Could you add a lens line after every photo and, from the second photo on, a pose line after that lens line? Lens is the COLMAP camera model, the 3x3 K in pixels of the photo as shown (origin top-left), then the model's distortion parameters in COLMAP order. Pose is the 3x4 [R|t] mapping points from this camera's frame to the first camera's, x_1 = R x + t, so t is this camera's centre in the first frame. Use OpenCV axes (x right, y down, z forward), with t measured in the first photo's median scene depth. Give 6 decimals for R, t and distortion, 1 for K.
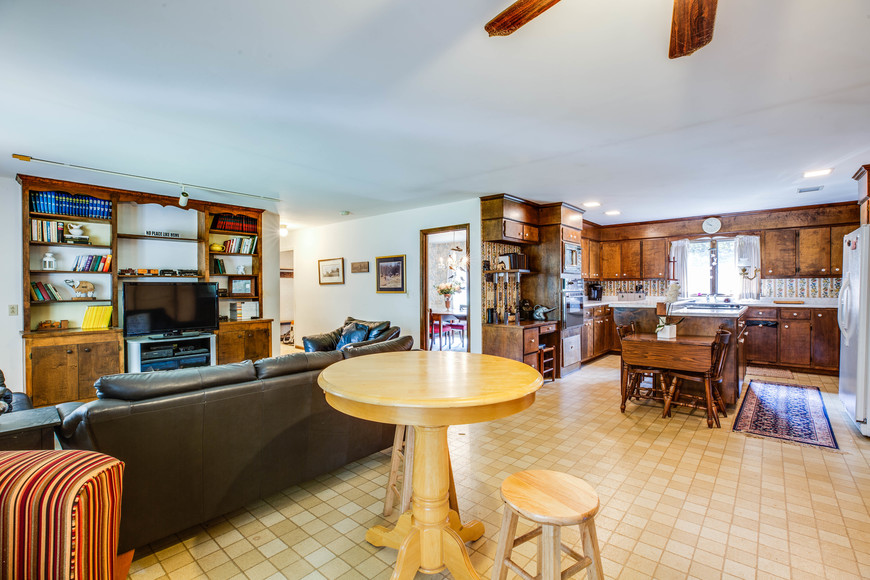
lens RADIAL K [[392.8, 0, 435.0], [0, 392.8, 290.0], [0, 0, 1]] dist [-0.040879, 0.010985]
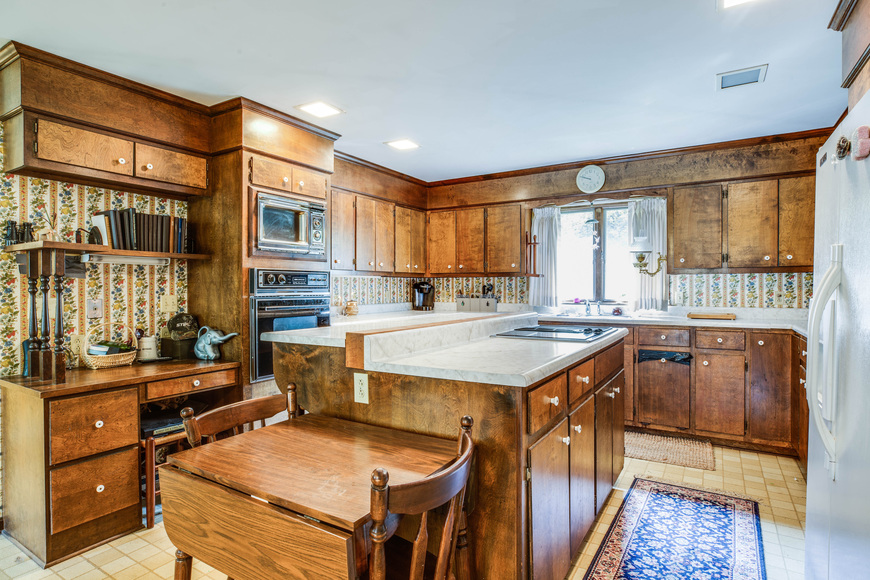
lens RADIAL K [[459.5, 0, 435.0], [0, 459.5, 290.0], [0, 0, 1]] dist [-0.024540, 0.000382]
pose [[0.986652, 0.002879, 0.162818, 0.423965], [-0.002832, 0.999996, -0.000523, -0.004663], [-0.162819, 0.000055, 0.986656, 0.415220]]
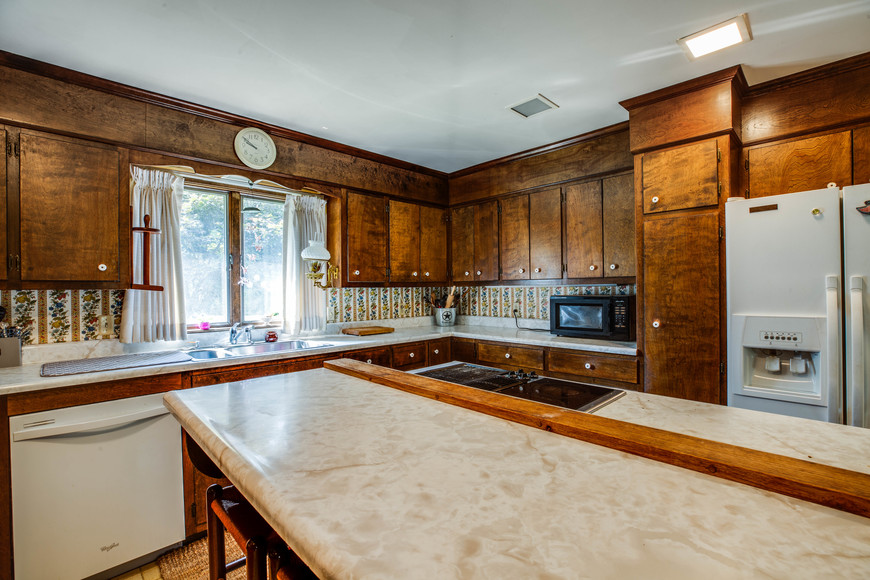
lens RADIAL K [[392.8, 0, 435.0], [0, 392.8, 290.0], [0, 0, 1]] dist [-0.040879, 0.010985]
pose [[0.082573, 0.001751, 0.996583, 0.379767], [0.015997, 0.999867, -0.003082, -0.023243], [-0.996457, 0.016196, 0.082534, 0.869054]]
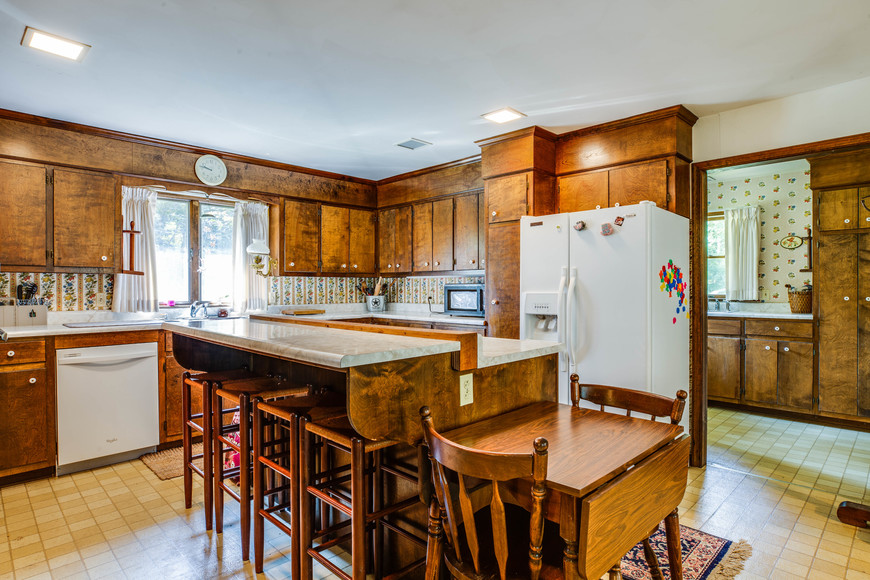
lens RADIAL K [[477.1, 0, 435.0], [0, 477.1, 290.0], [0, 0, 1]] dist [-0.015417, 0.002343]
pose [[0.075039, -0.000062, 0.997181, 0.115920], [0.007325, 0.999973, -0.000489, -0.004451], [-0.997154, 0.007341, 0.075038, 0.718457]]
